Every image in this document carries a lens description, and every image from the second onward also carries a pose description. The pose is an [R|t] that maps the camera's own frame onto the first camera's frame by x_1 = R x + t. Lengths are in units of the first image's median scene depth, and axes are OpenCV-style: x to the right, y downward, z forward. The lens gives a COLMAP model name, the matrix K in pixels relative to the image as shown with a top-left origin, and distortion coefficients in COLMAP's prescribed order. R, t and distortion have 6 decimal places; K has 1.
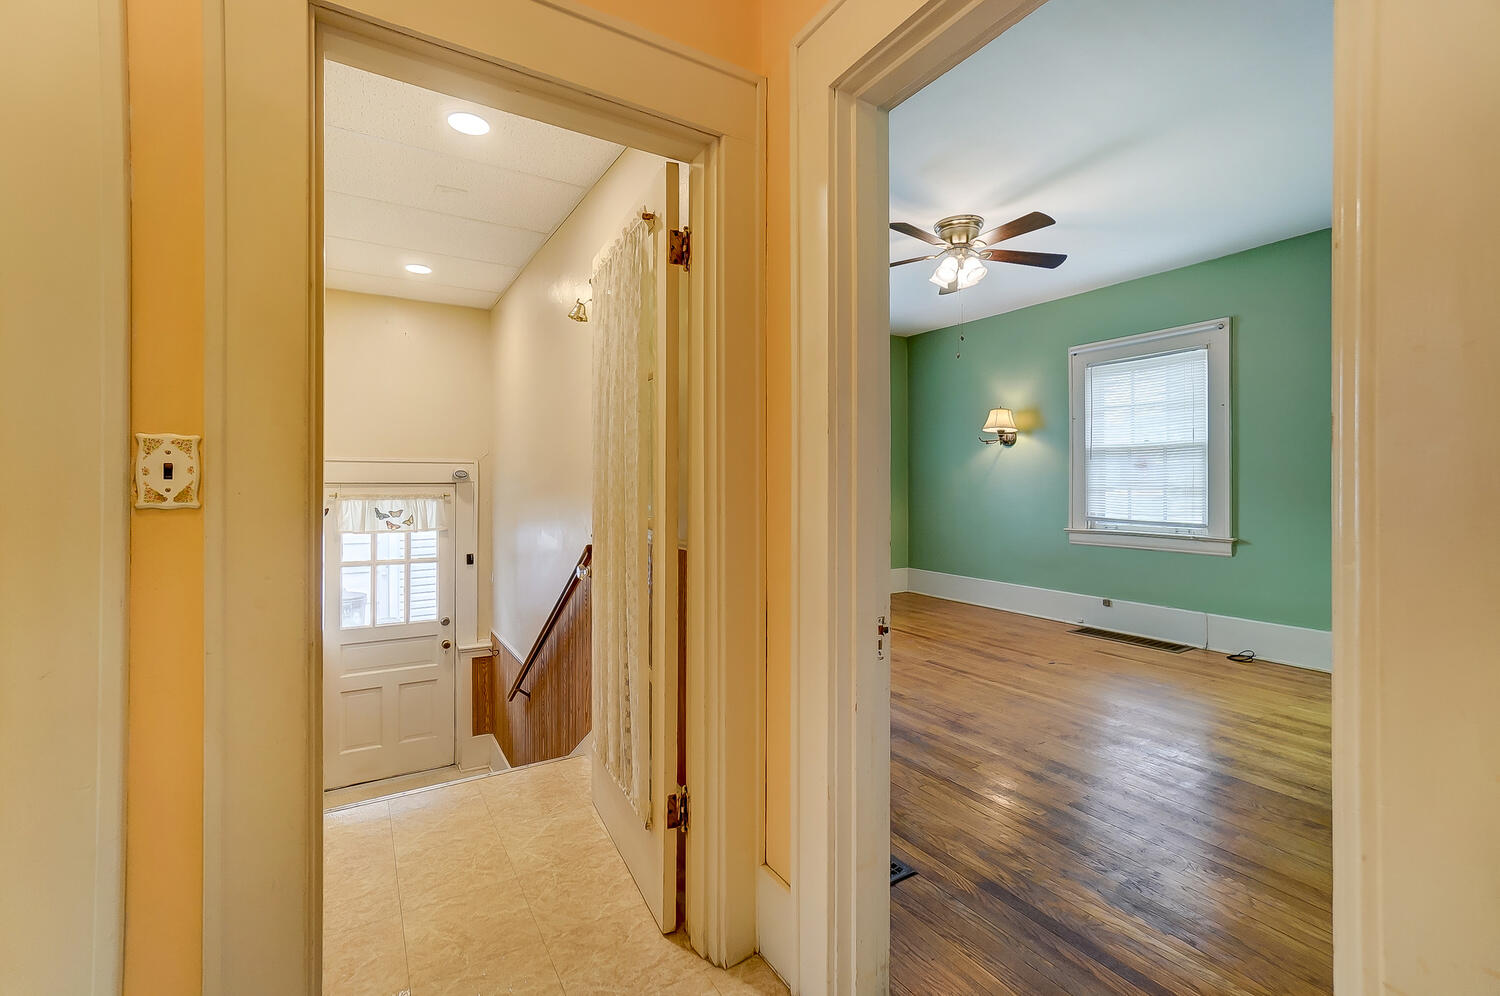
lens RADIAL K [[645.3, 0, 751.8], [0, 645.3, 489.9], [0, 0, 1]] dist [0.001997, 0.000312]
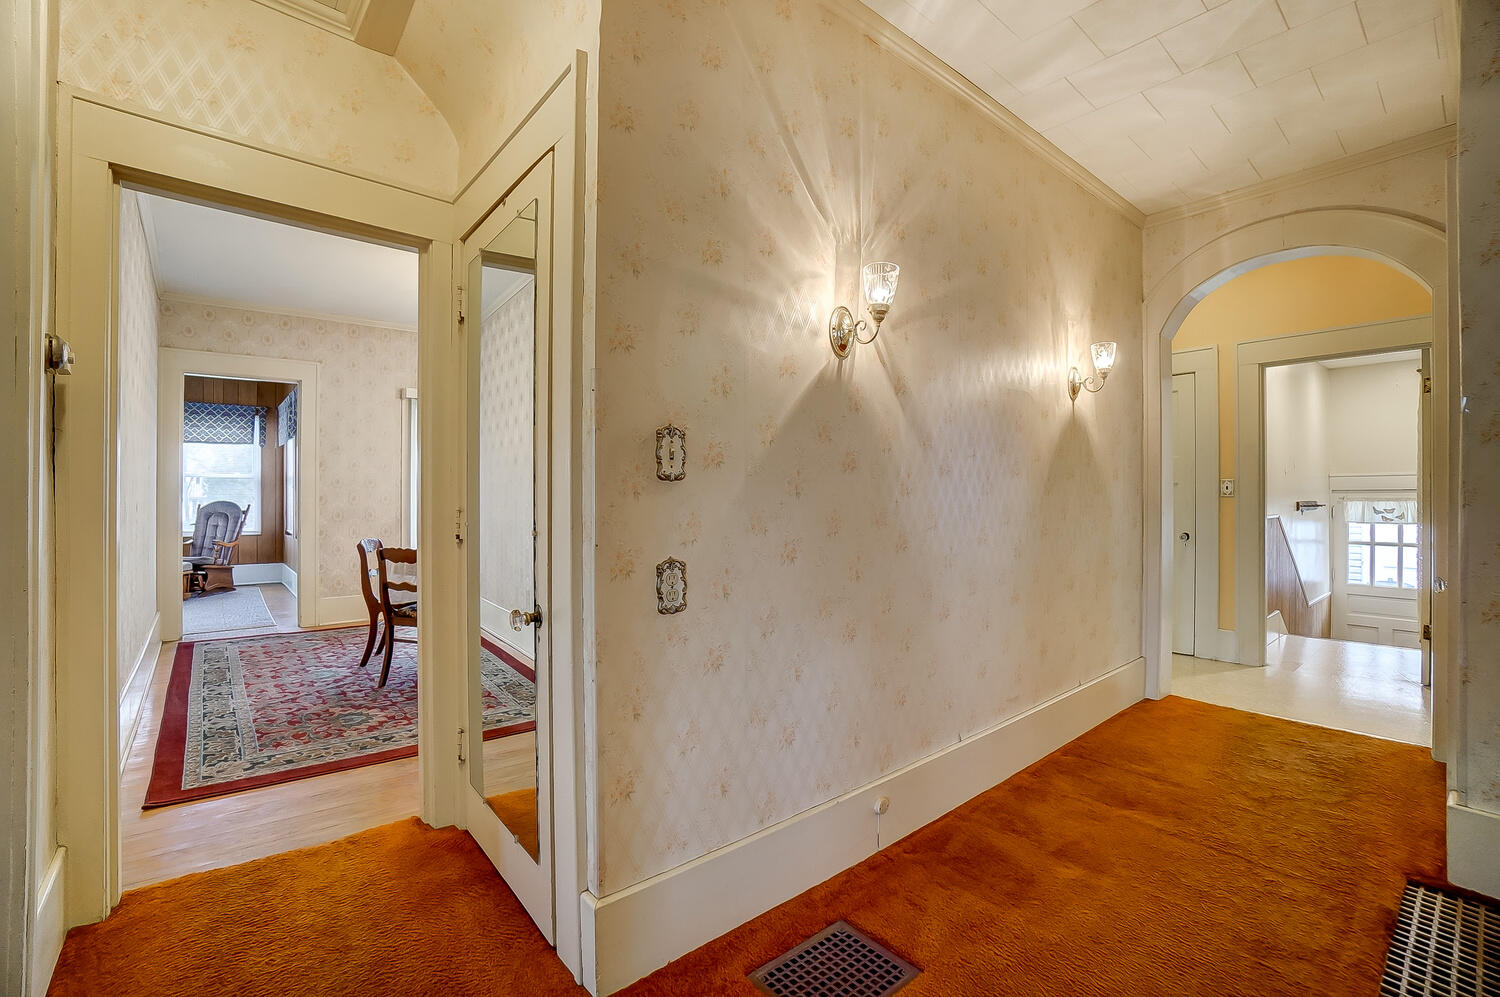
lens RADIAL K [[645.3, 0, 752.5], [0, 645.3, 494.5], [0, 0, 1]] dist [0.001997, 0.000312]
pose [[0.155417, 0.002111, -0.987847, 0.685303], [-0.007329, 0.999973, 0.000984, 0.008402], [0.987822, 0.007087, 0.155428, -0.669024]]
